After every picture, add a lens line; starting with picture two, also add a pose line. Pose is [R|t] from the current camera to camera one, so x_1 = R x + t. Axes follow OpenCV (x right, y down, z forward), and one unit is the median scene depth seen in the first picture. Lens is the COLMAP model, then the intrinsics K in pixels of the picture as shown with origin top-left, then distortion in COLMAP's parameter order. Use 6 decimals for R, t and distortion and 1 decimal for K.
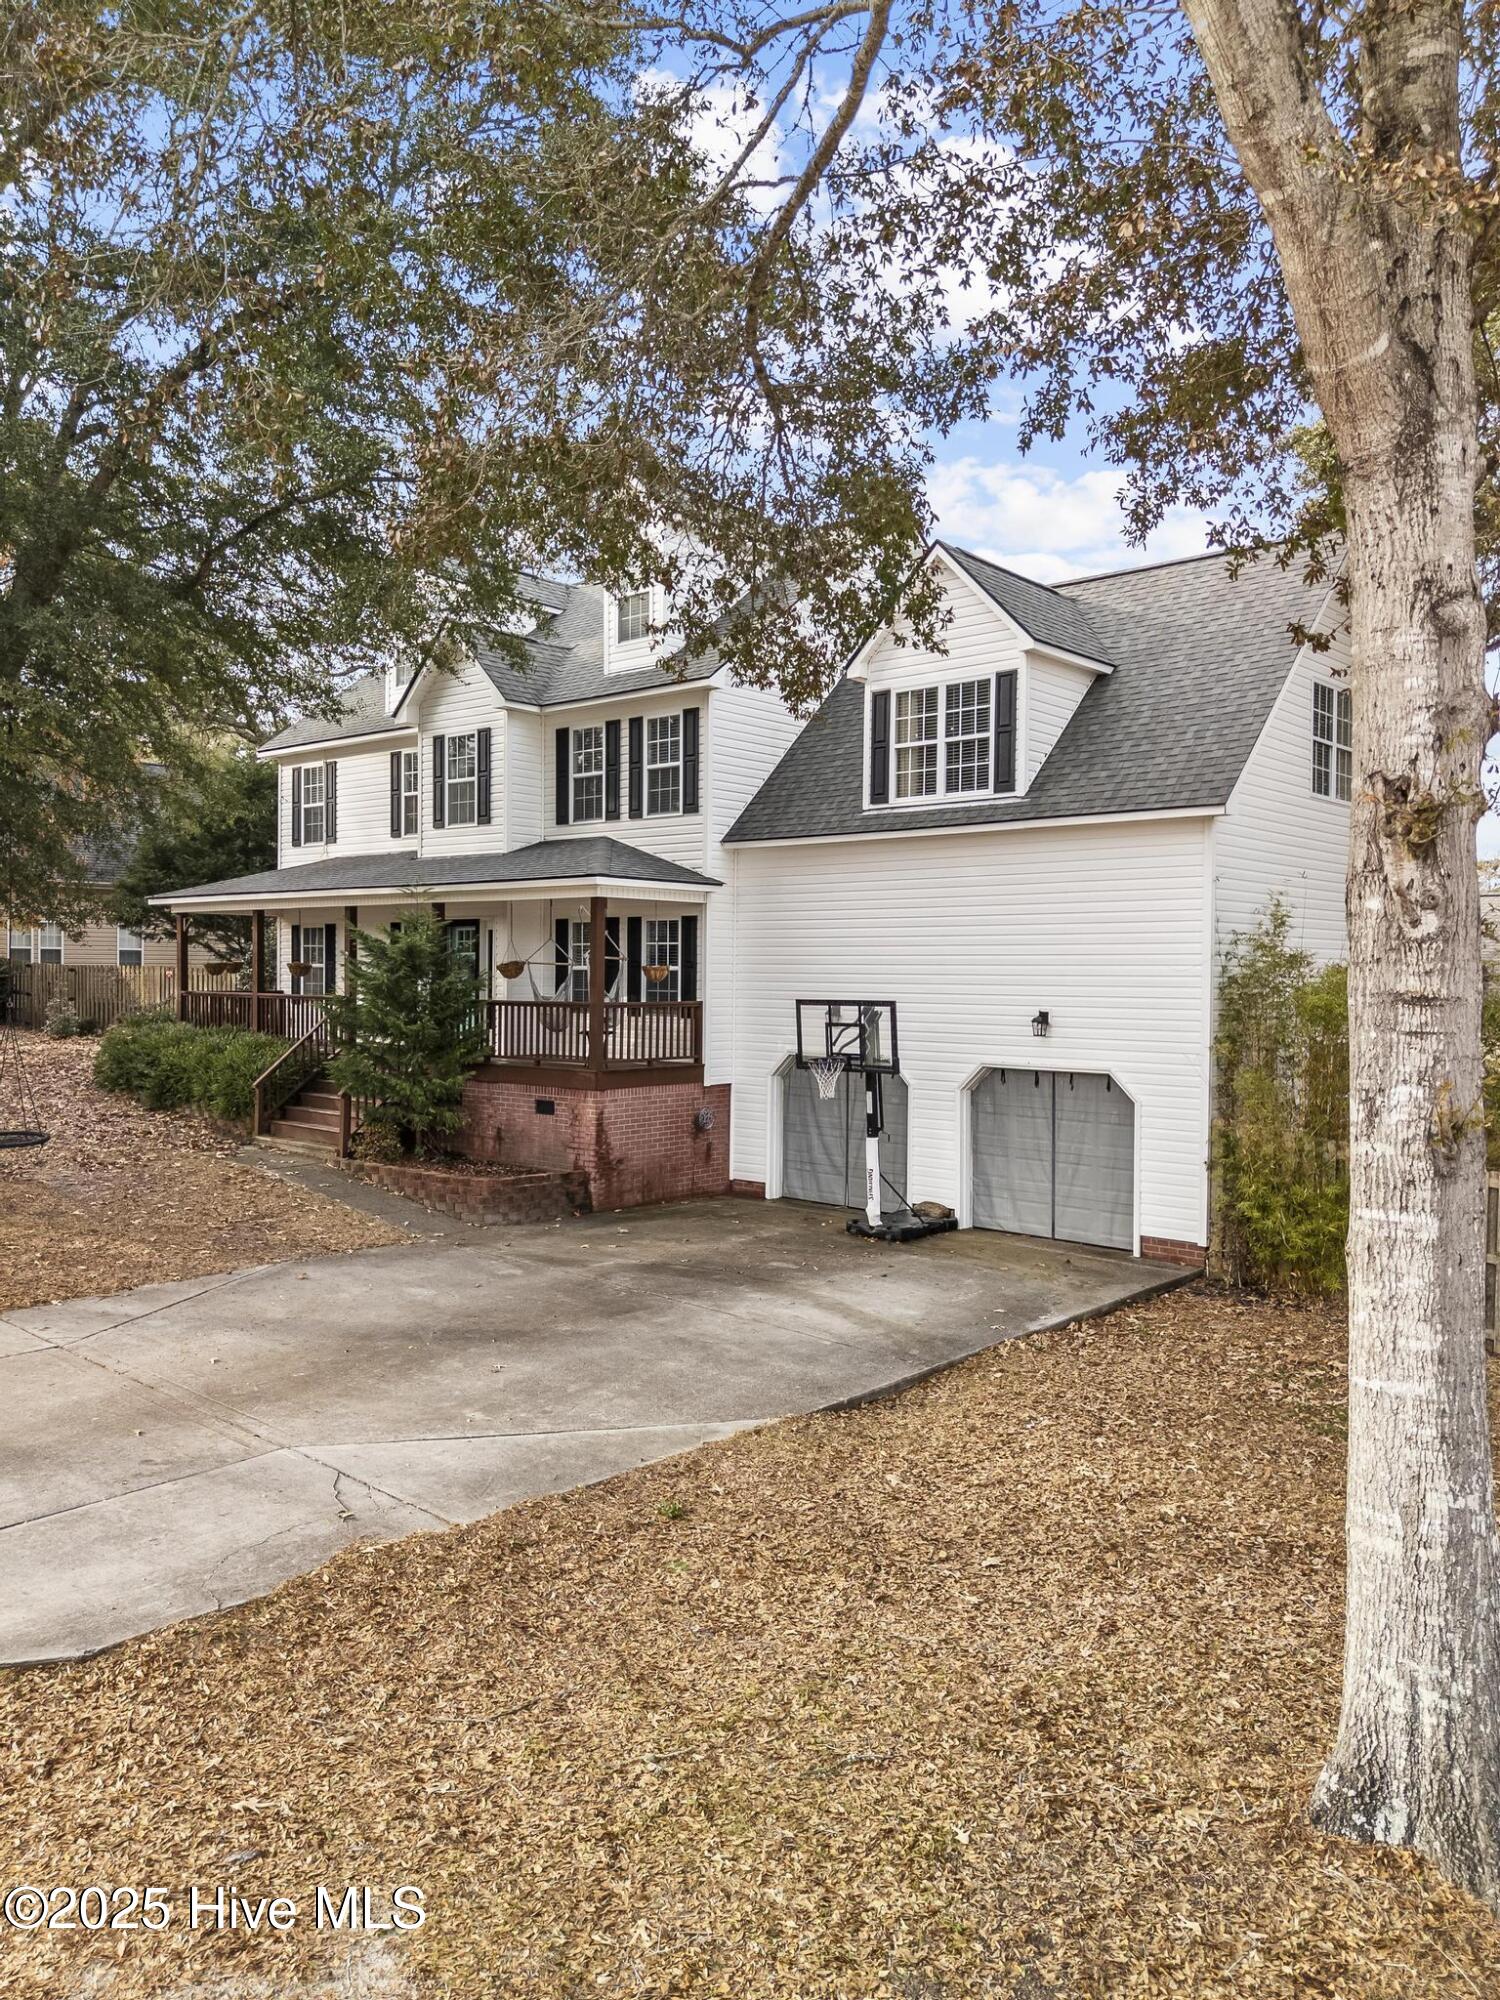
lens RADIAL K [[1455.6, 0, 758.4], [0, 1455.6, 993.7], [0, 0, 1]] dist [0.063621, -0.056533]
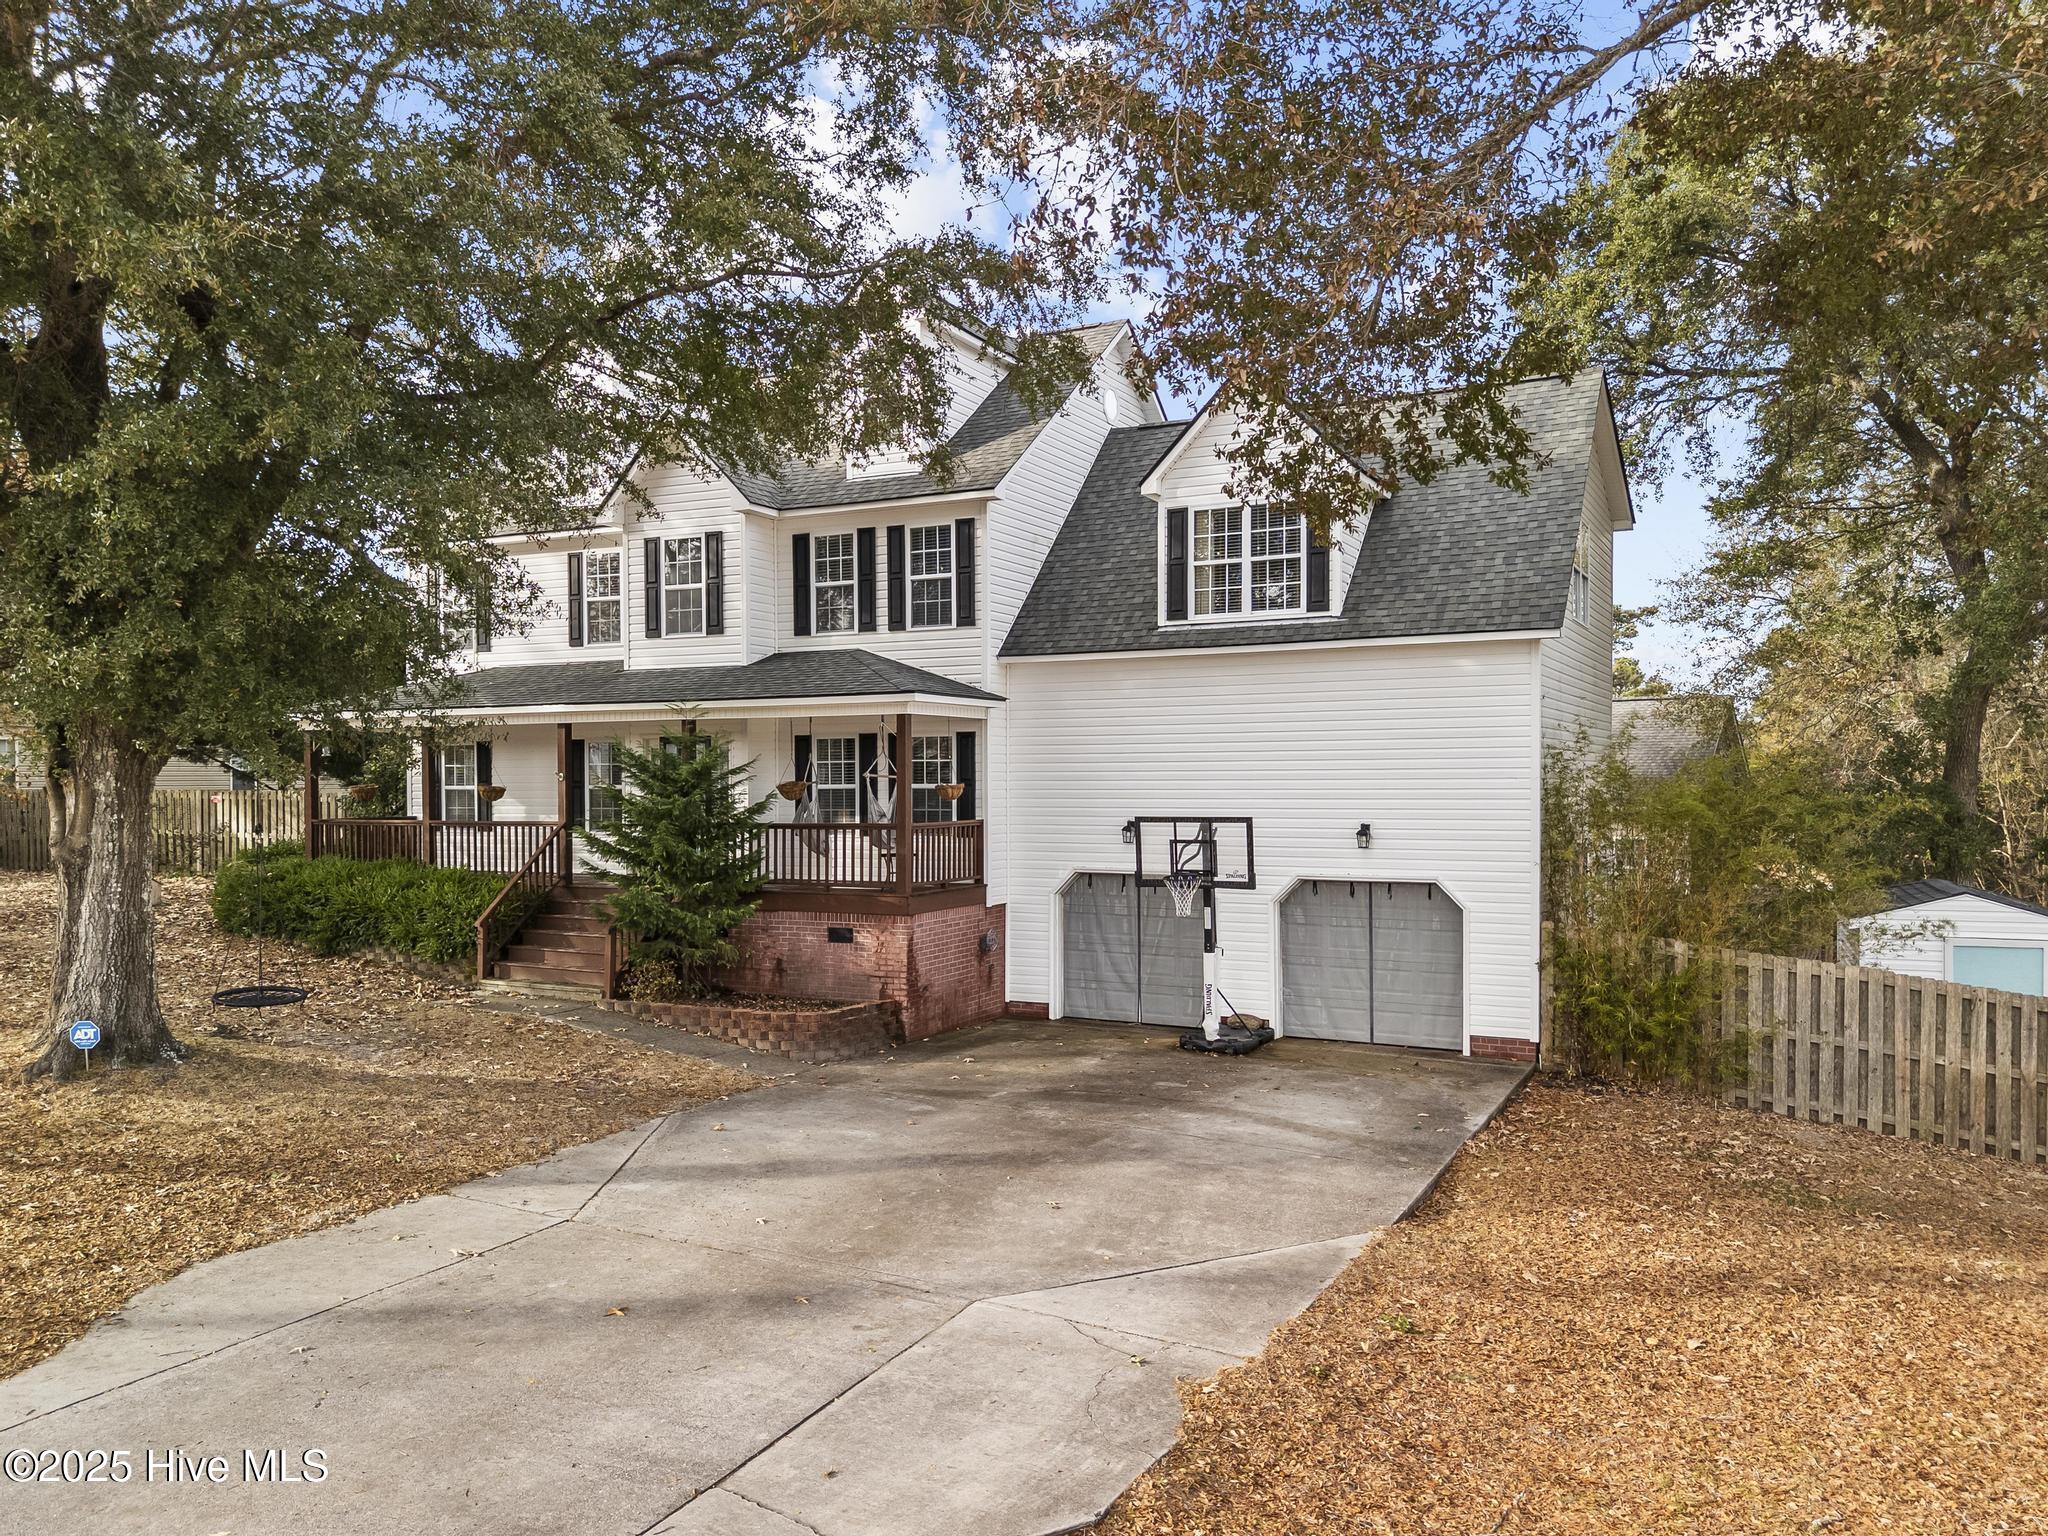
lens RADIAL K [[1490.5, 0, 1137.9], [0, 1490.5, 786.7], [0, 0, 1]] dist [0.063621, -0.056533]
pose [[0.970923, -0.014811, 0.238933, -0.200289], [0.017456, 0.999808, -0.008954, -0.007017], [-0.238754, 0.012865, 0.970995, 0.008706]]
